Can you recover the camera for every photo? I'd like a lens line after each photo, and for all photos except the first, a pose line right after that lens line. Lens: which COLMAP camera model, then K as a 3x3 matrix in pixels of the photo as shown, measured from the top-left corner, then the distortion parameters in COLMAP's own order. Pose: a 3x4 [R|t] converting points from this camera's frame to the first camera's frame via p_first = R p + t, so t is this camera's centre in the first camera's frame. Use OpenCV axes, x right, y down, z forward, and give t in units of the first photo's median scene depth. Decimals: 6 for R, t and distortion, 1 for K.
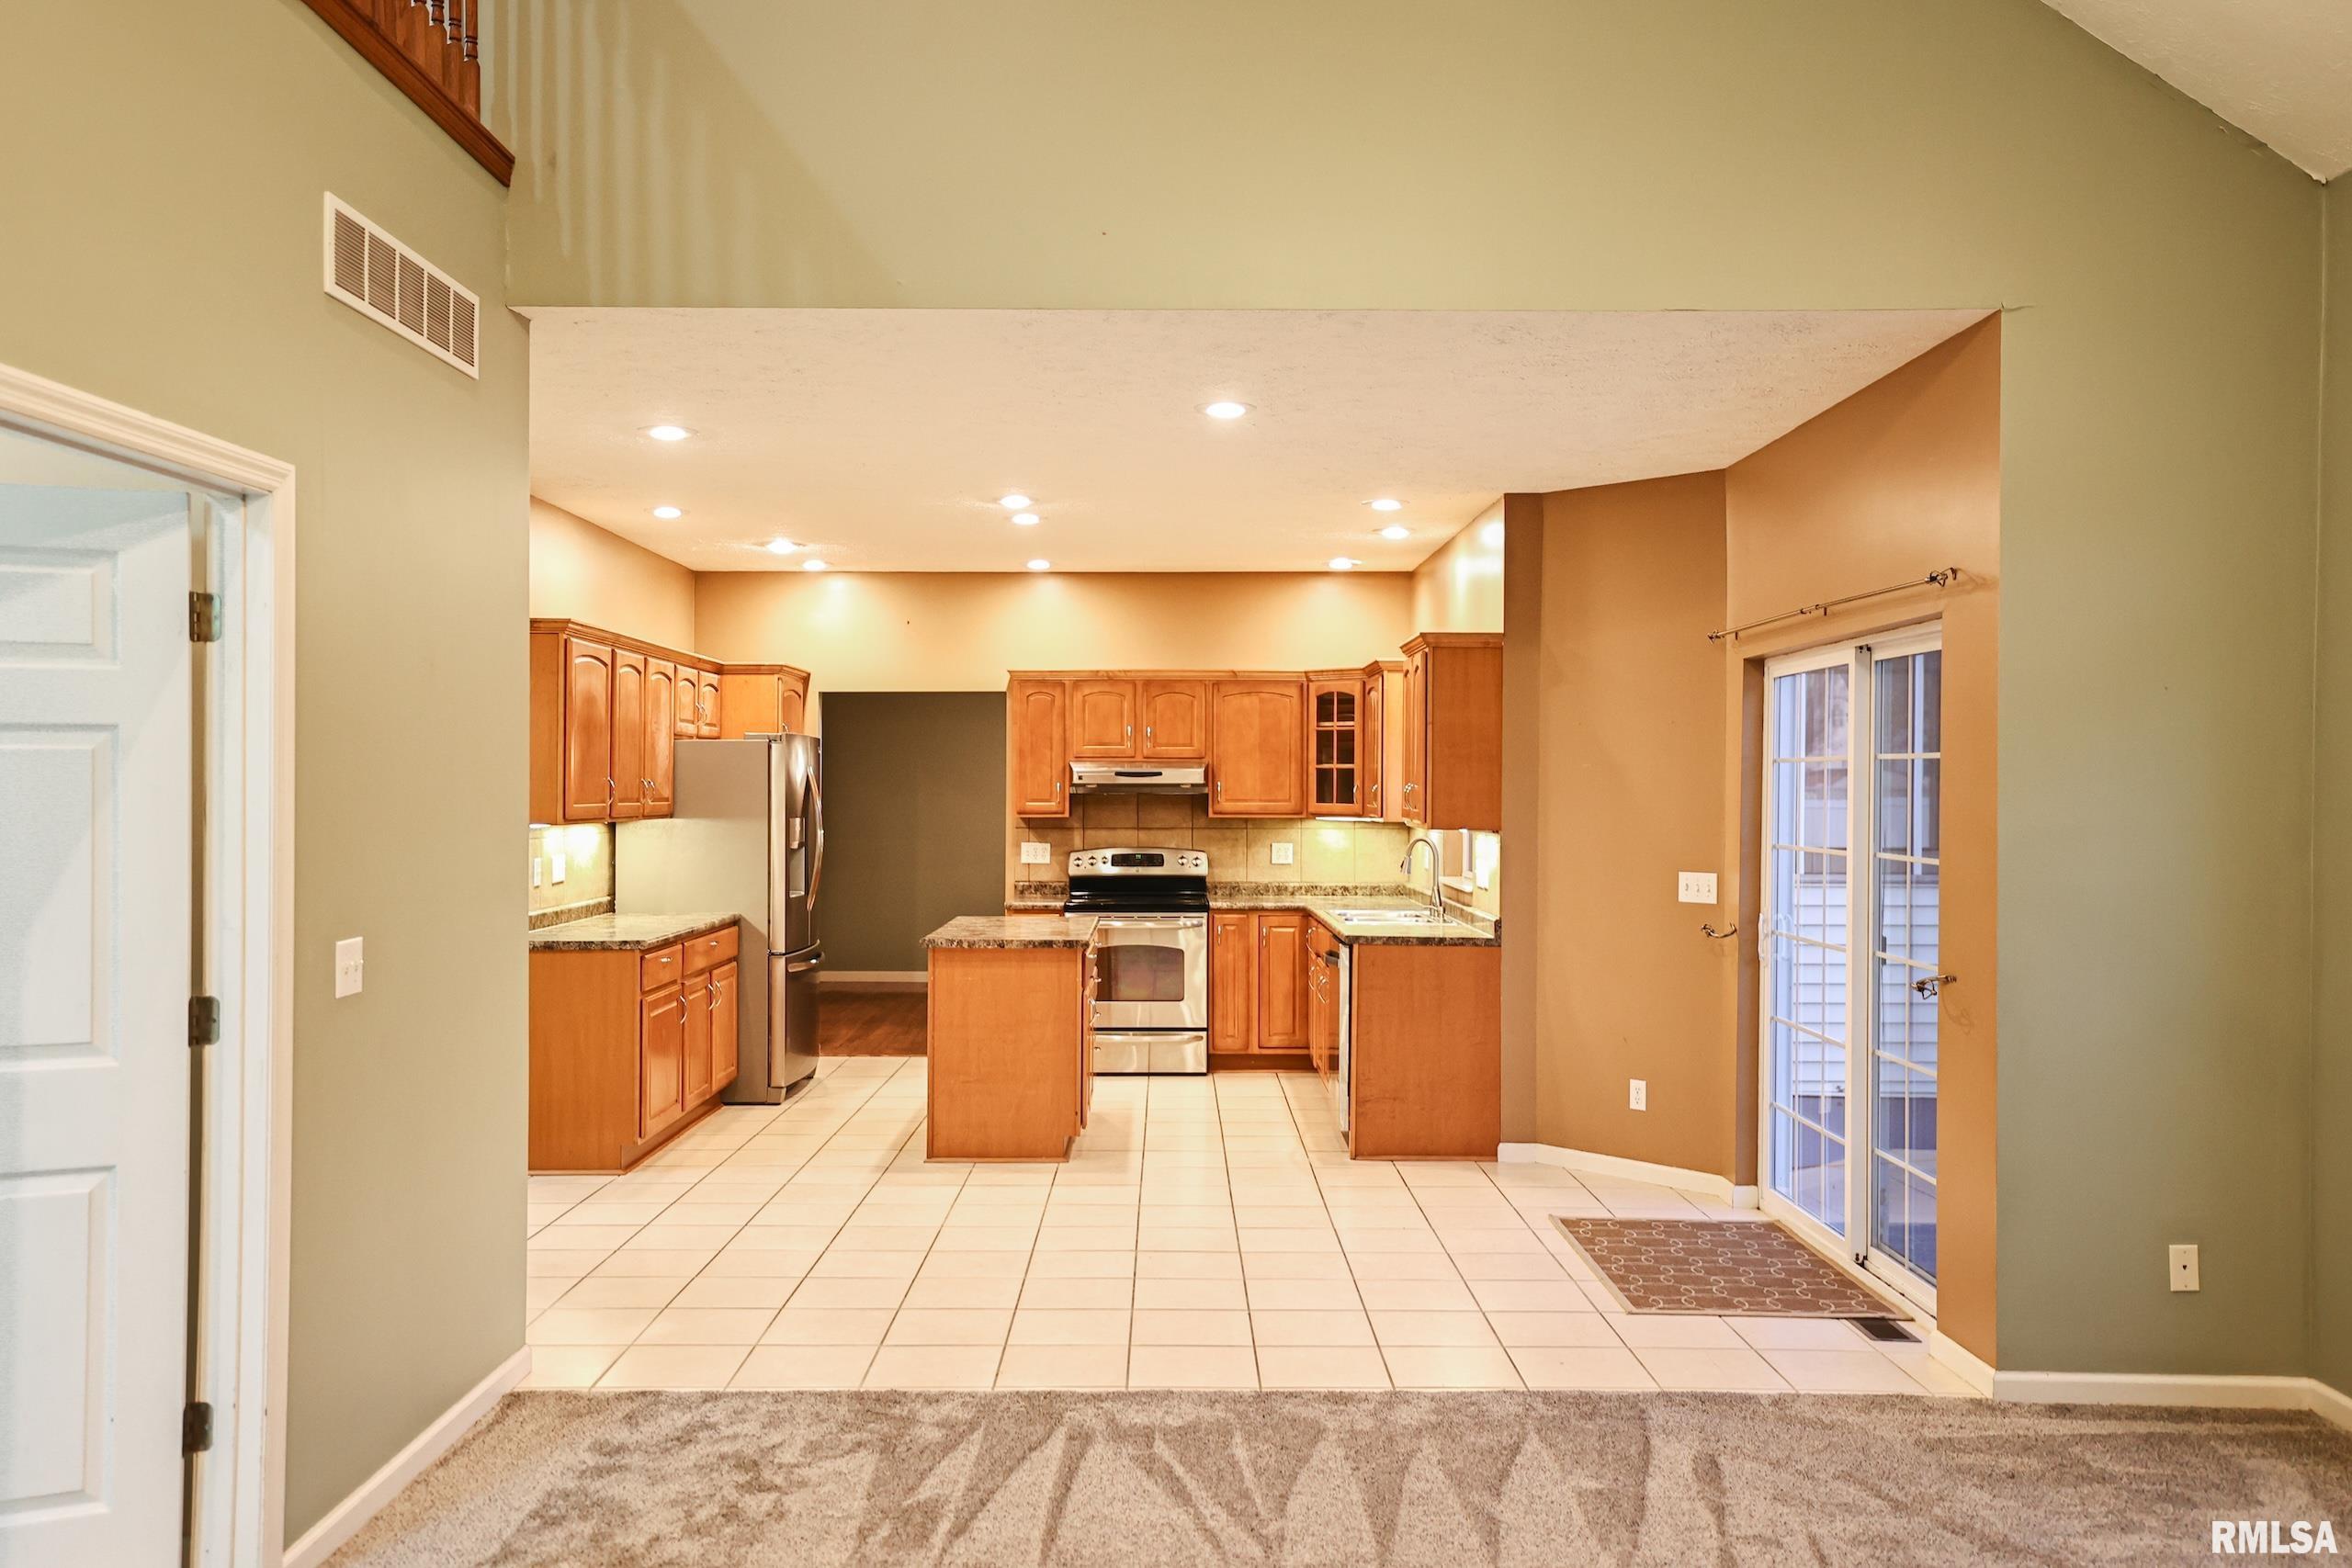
lens RADIAL K [[1858.5, 0, 1156.9], [0, 1858.5, 773.0], [0, 0, 1]] dist [0.007924, 0.026648]
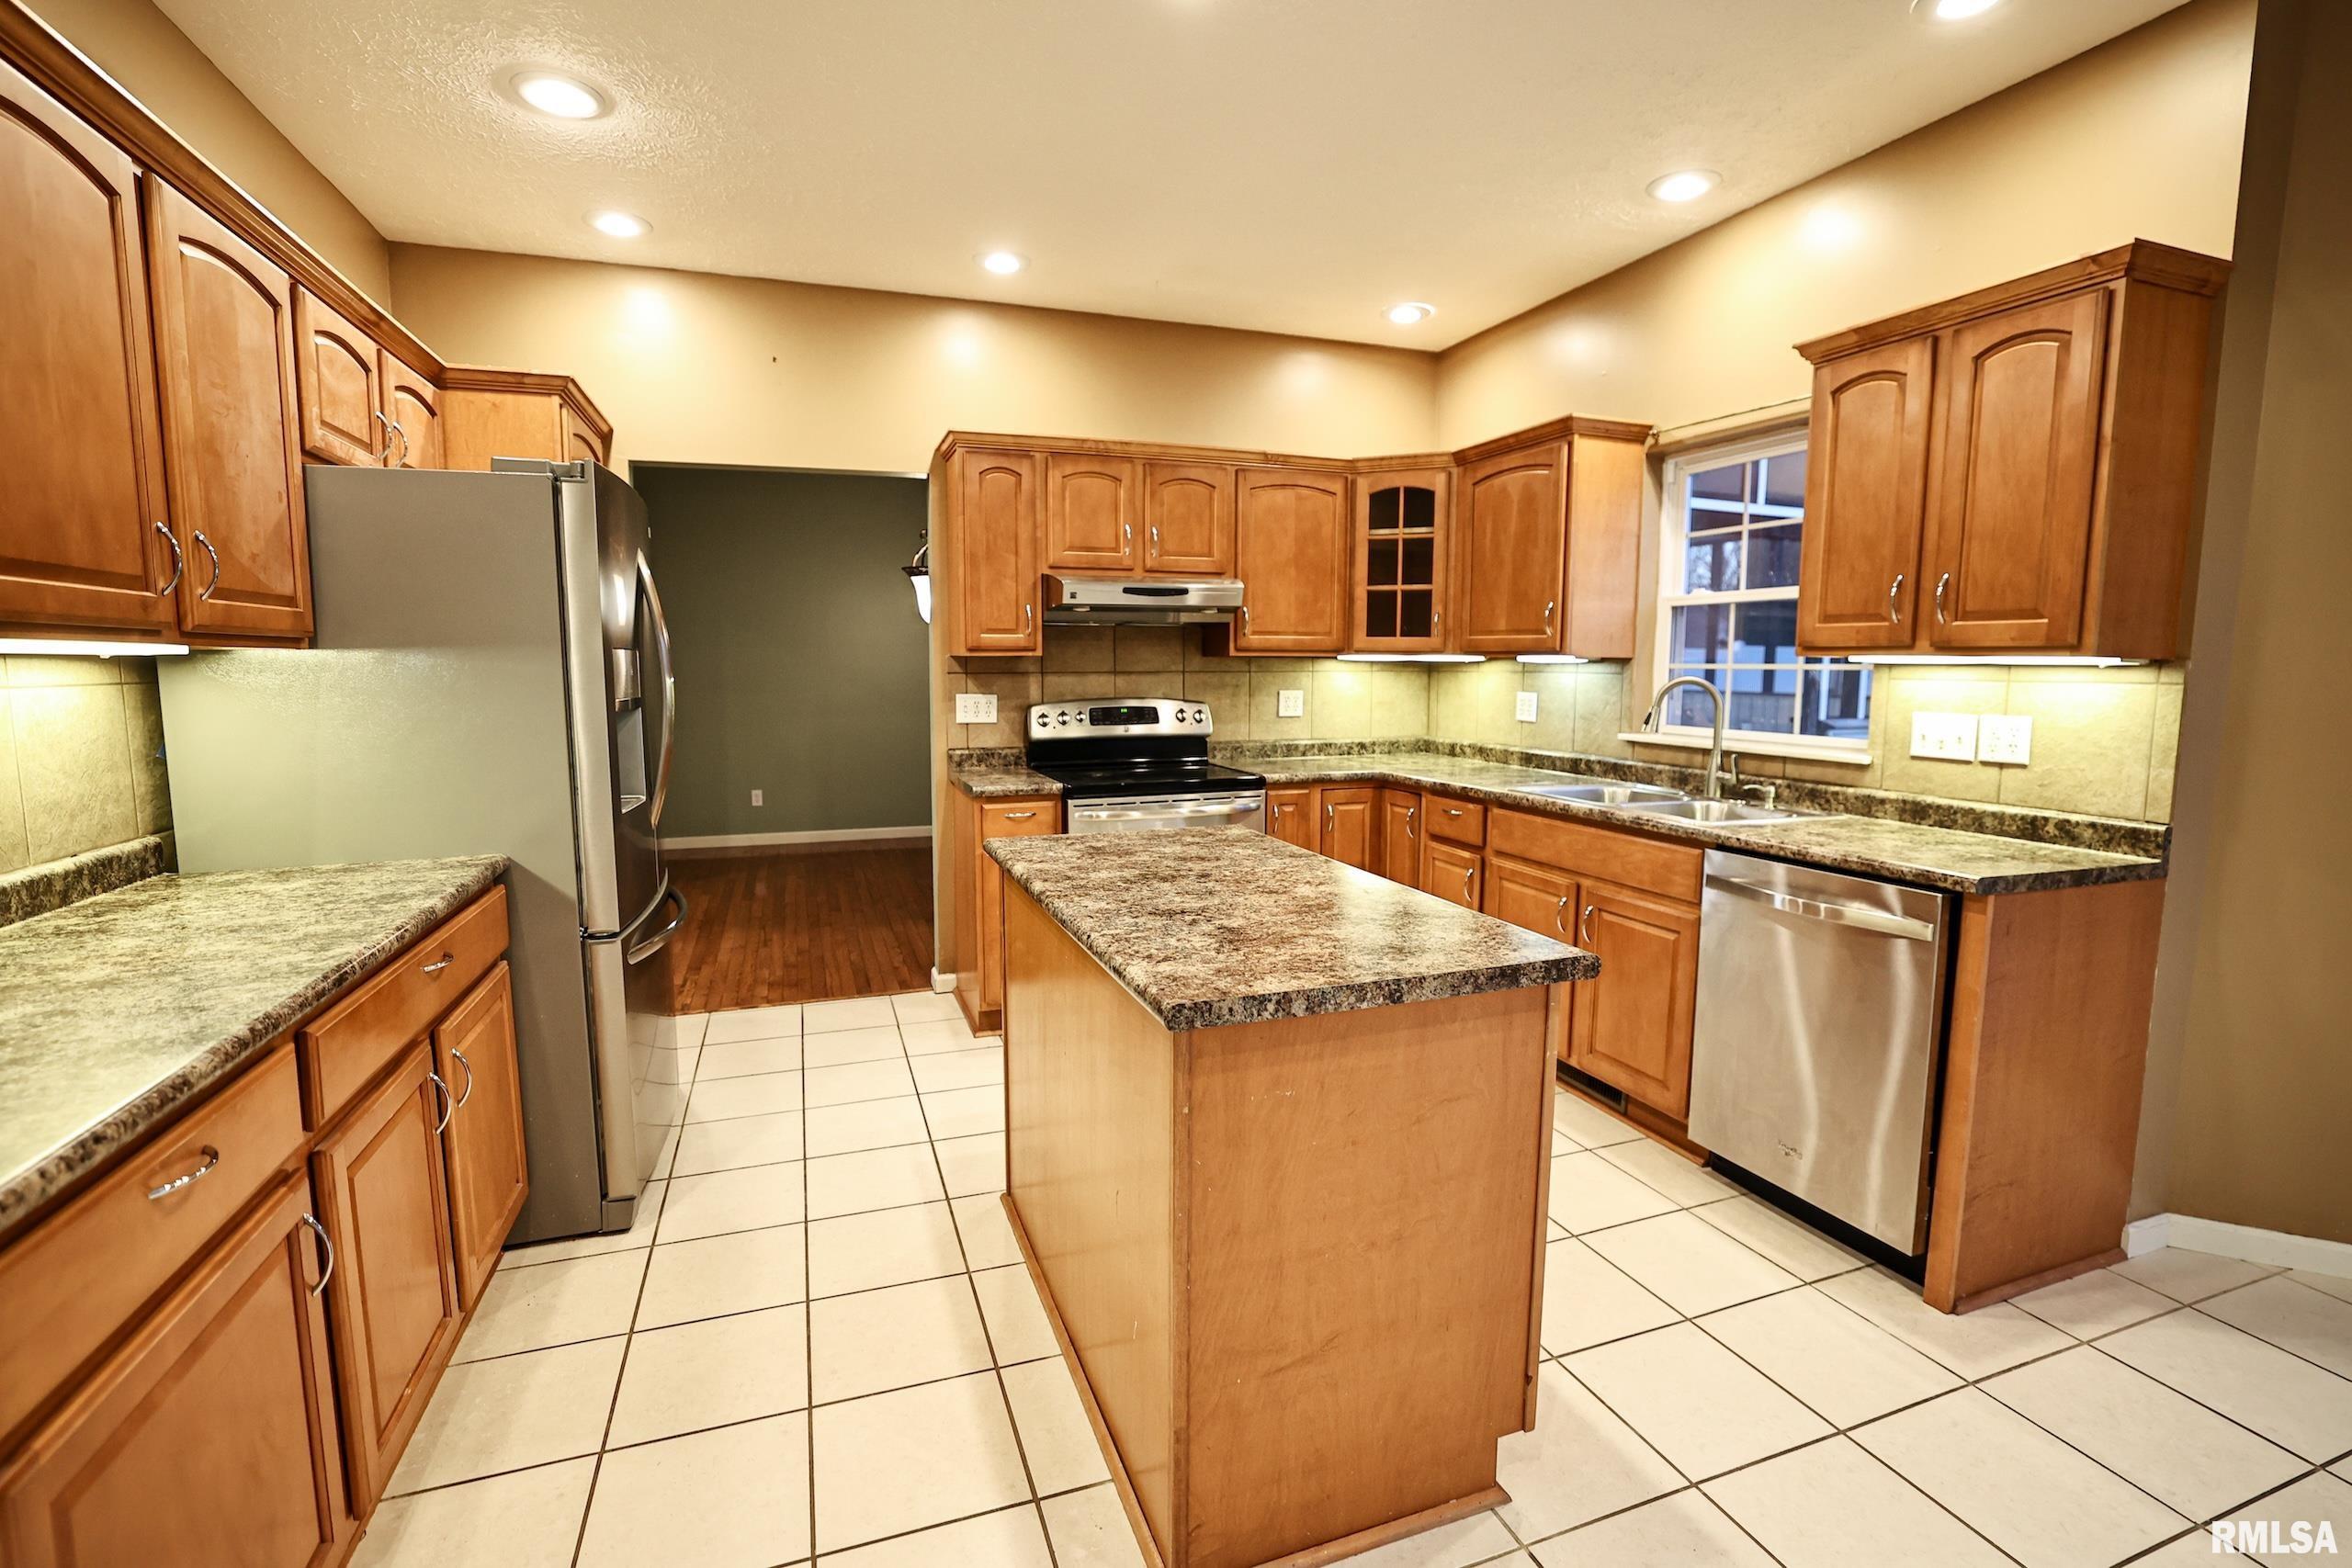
lens RADIAL K [[1044.1, 0, 1171.9], [0, 1044.1, 778.7], [0, 0, 1]] dist [-0.029268, 0.003141]
pose [[0.939143, -0.039640, 0.341231, -0.182794], [-0.001463, 0.992849, 0.119366, 0.030437], [-0.343522, -0.112601, 0.932370, 0.828191]]
